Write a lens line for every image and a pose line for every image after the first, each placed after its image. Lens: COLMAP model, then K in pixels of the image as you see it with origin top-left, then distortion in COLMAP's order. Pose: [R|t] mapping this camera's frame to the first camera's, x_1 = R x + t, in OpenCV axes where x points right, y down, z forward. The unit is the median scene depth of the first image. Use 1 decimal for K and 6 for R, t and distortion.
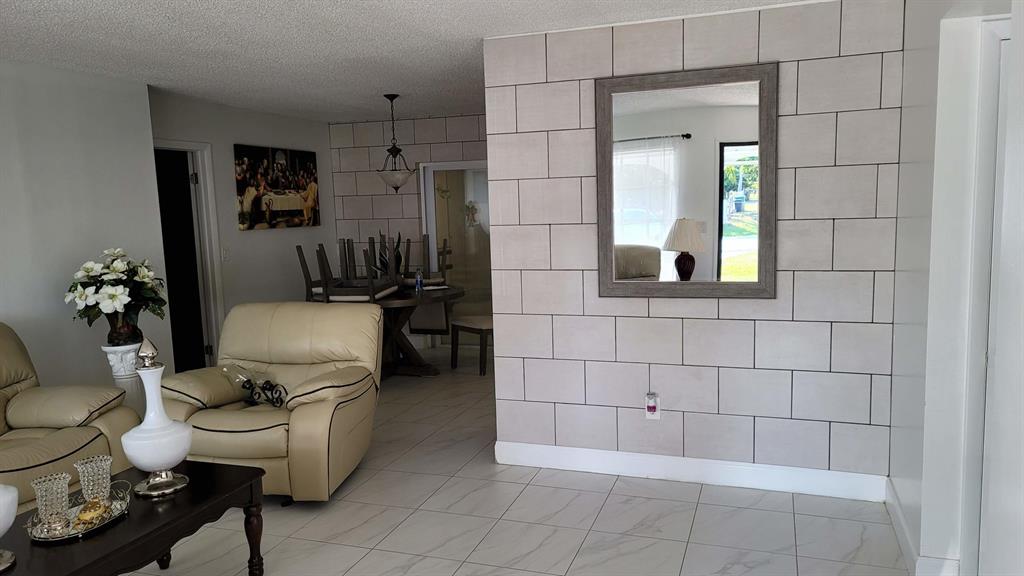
lens RADIAL K [[741.3, 0, 511.6], [0, 741.3, 292.9], [0, 0, 1]] dist [0.038207, 0.001395]
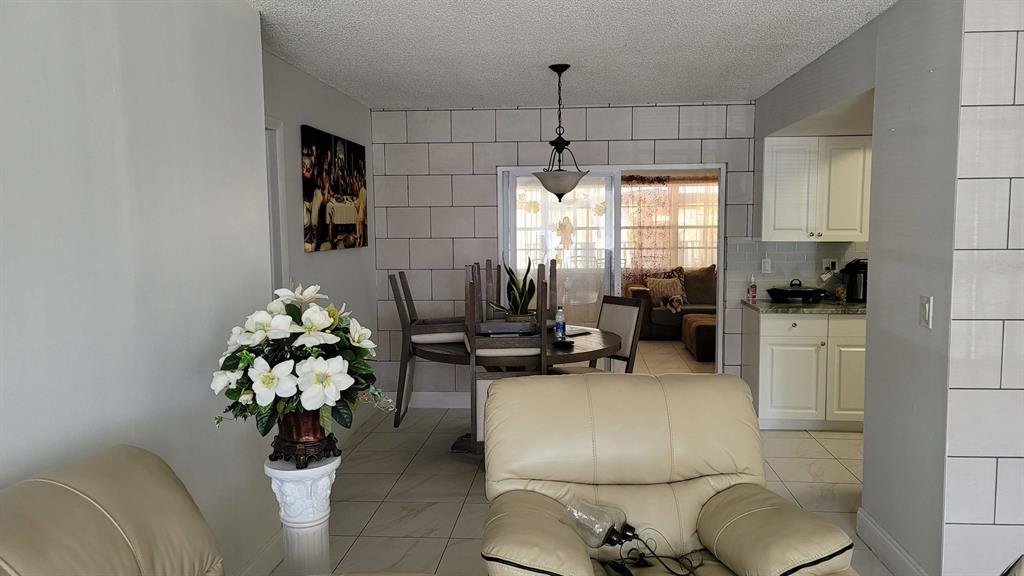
lens RADIAL K [[741.3, 0, 514.2], [0, 741.3, 284.3], [0, 0, 1]] dist [0.038207, 0.001395]
pose [[0.967593, -0.000480, 0.252513, -0.348701], [0.011068, 0.999118, -0.040514, -0.025069], [-0.252271, 0.041996, 0.966745, 0.297308]]
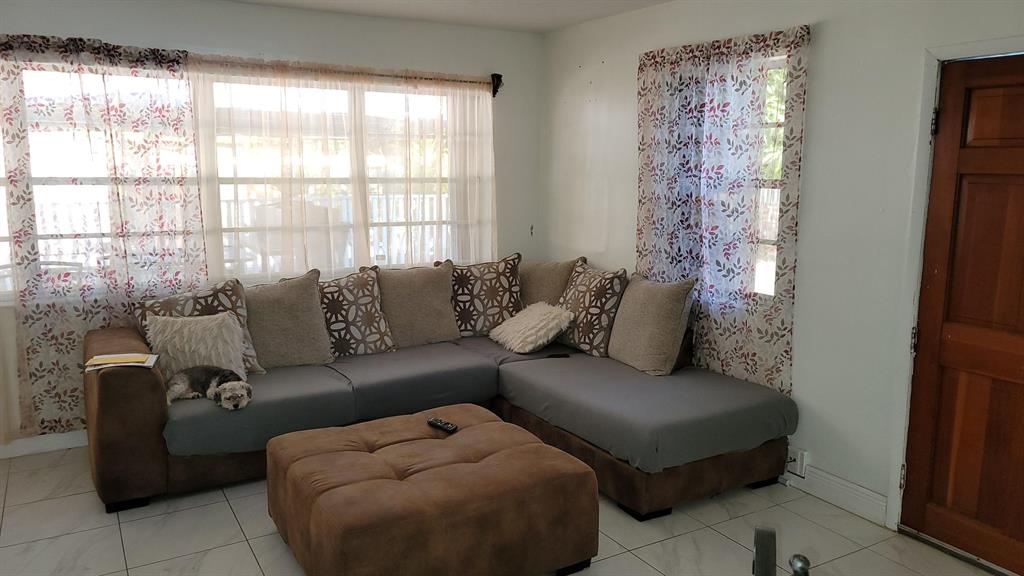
lens RADIAL K [[741.3, 0, 511.9], [0, 741.3, 287.6], [0, 0, 1]] dist [0.038207, 0.001395]
pose [[0.644102, -0.084839, 0.760220, -0.176154], [0.072697, 0.996121, 0.049572, -0.069775], [-0.761477, 0.023337, 0.647771, 0.653747]]
